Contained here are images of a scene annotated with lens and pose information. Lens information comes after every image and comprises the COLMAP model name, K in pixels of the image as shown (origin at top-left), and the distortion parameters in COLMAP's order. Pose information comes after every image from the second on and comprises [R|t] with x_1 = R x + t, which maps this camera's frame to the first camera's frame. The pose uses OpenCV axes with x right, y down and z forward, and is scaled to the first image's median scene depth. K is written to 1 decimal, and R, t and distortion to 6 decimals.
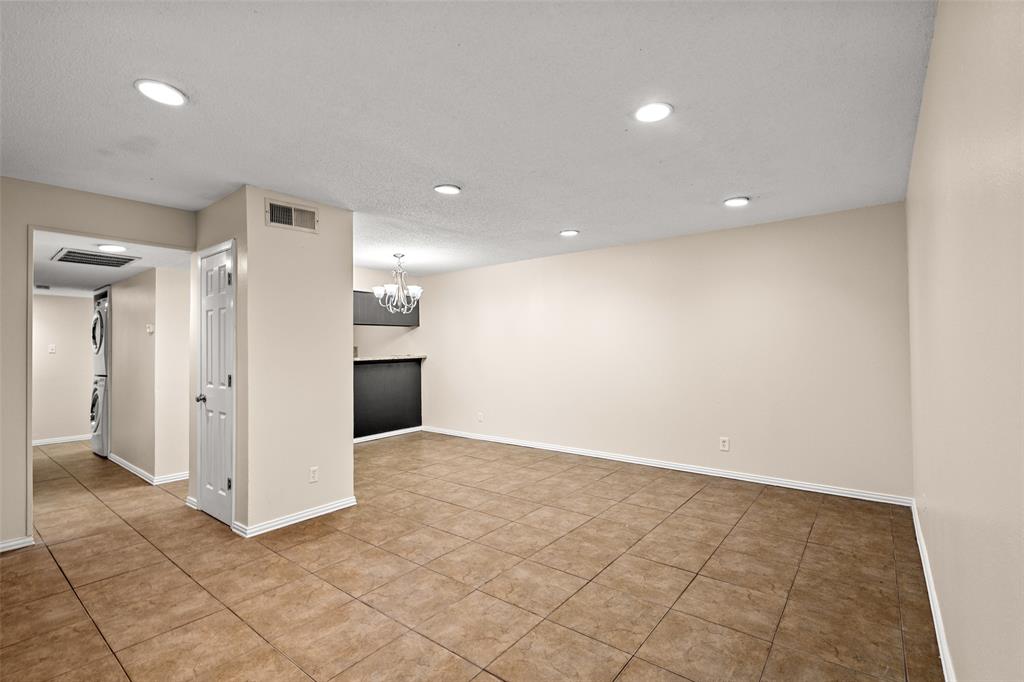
lens RADIAL K [[465.0, 0, 512.1], [0, 465.0, 346.6], [0, 0, 1]] dist [-0.002274, 0.001414]
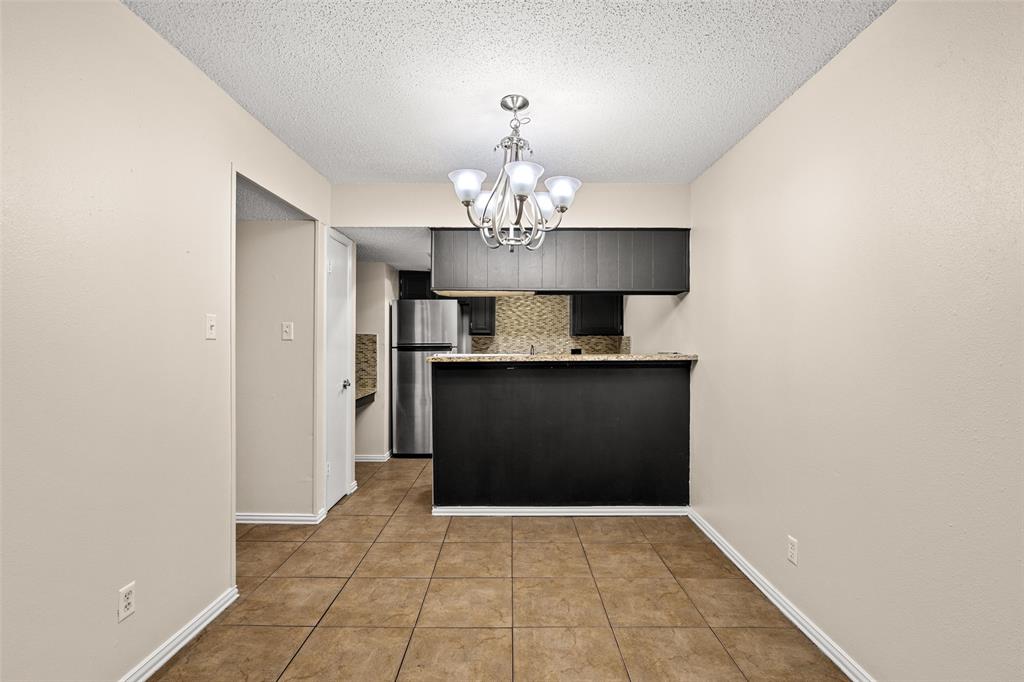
lens RADIAL K [[465.0, 0, 512.4], [0, 465.0, 350.2], [0, 0, 1]] dist [-0.002274, 0.001414]
pose [[0.618306, 0.026671, -0.785485, 0.127314], [-0.008127, 0.999588, 0.027543, 0.008345], [0.785896, -0.010647, 0.618267, 1.294957]]
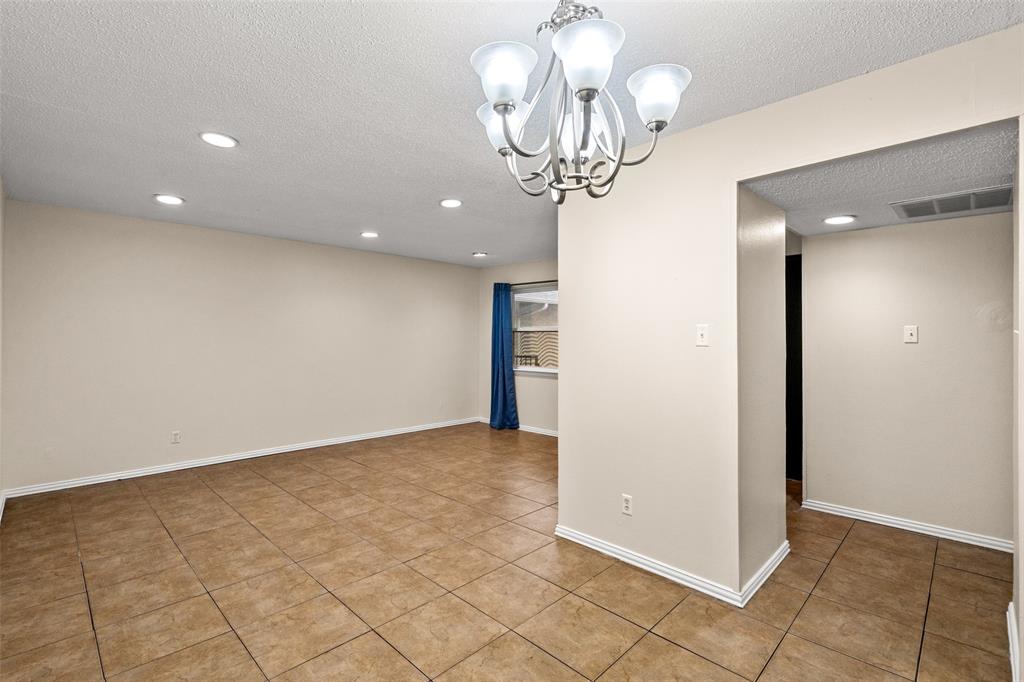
lens RADIAL K [[465.0, 0, 507.2], [0, 465.0, 339.4], [0, 0, 1]] dist [-0.002274, 0.001414]
pose [[-0.993309, 0.006246, 0.115320, -0.409275], [0.005452, 0.999959, -0.007198, 0.007646], [-0.115360, -0.006521, -0.993302, 2.132467]]
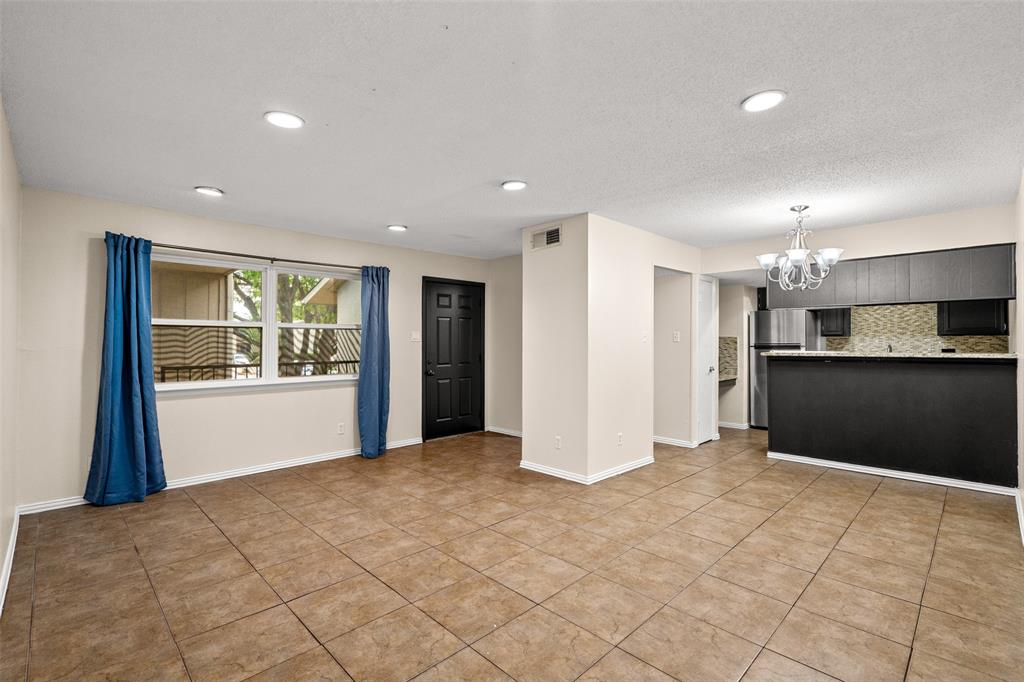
lens RADIAL K [[465.0, 0, 507.3], [0, 465.0, 340.5], [0, 0, 1]] dist [-0.002274, 0.001414]
pose [[-0.131790, 0.009941, -0.991228, 0.886516], [0.005975, 0.999940, 0.009234, -0.007776], [0.991260, -0.004705, -0.131841, 1.127405]]
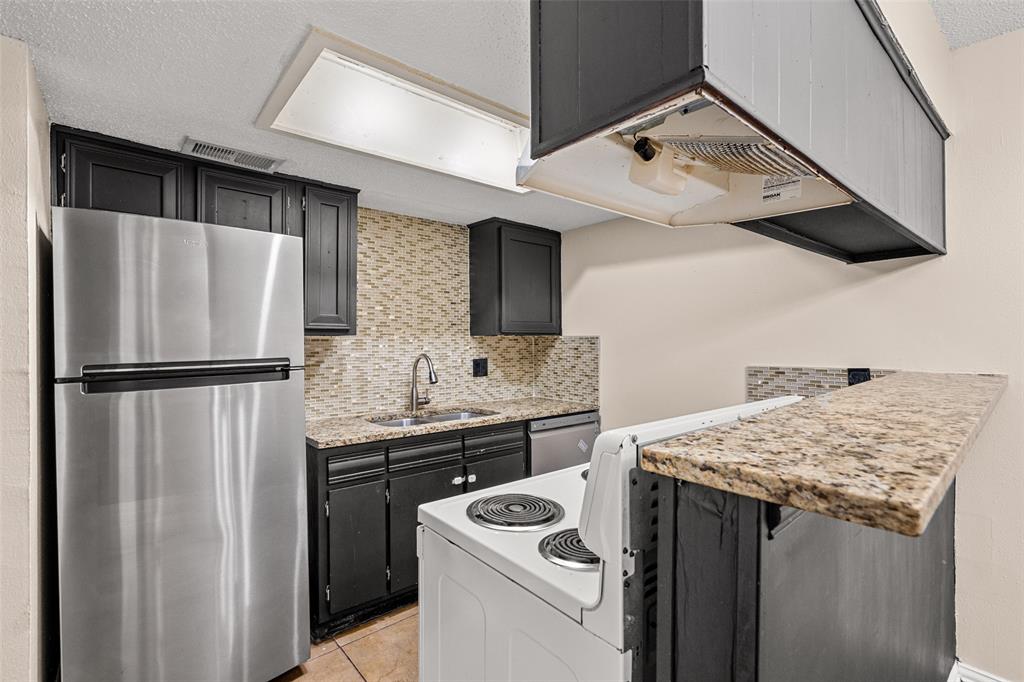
lens RADIAL K [[465.0, 0, 505.4], [0, 465.0, 341.4], [0, 0, 1]] dist [-0.002274, 0.001414]
pose [[0.977394, 0.006840, -0.211314, -0.840627], [-0.005175, 0.999951, 0.008433, 0.004551], [0.211361, -0.007148, 0.977382, 1.610386]]
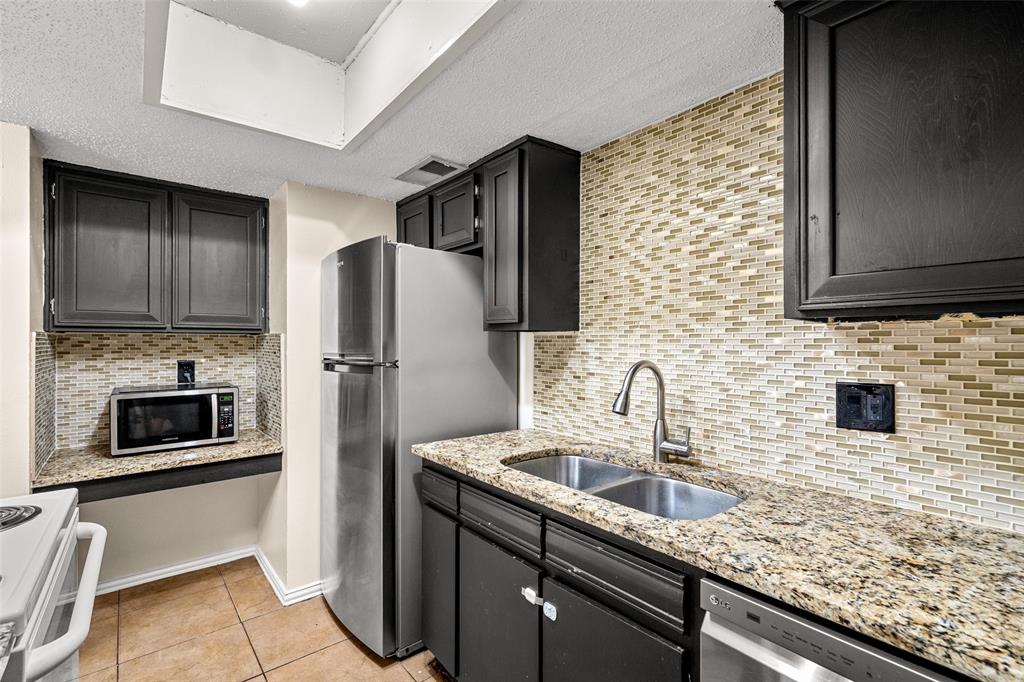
lens RADIAL K [[465.0, 0, 509.1], [0, 465.0, 340.8], [0, 0, 1]] dist [-0.002274, 0.001414]
pose [[-0.215088, 0.008278, -0.976560, -0.680158], [0.009223, 0.999937, 0.006445, 0.011364], [0.976551, -0.007620, -0.215151, 2.372790]]
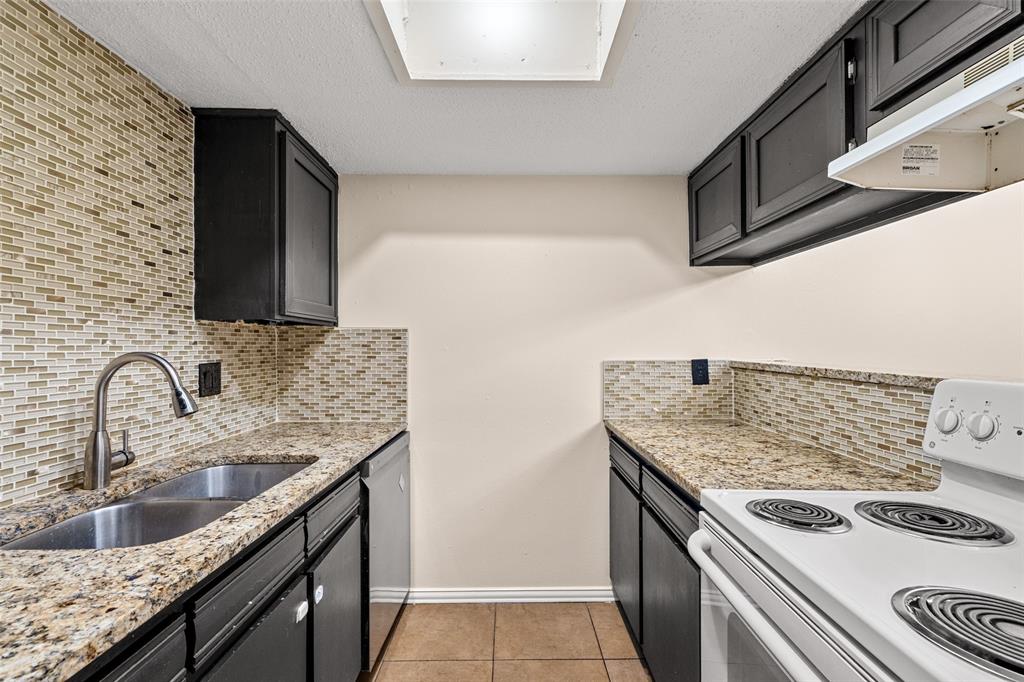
lens RADIAL K [[465.0, 0, 508.8], [0, 465.0, 343.7], [0, 0, 1]] dist [-0.002274, 0.001414]
pose [[0.787392, 0.015046, 0.616269, -1.162441], [-0.011594, 0.999887, -0.009598, 0.028872], [-0.616343, 0.000412, 0.787477, 1.931370]]
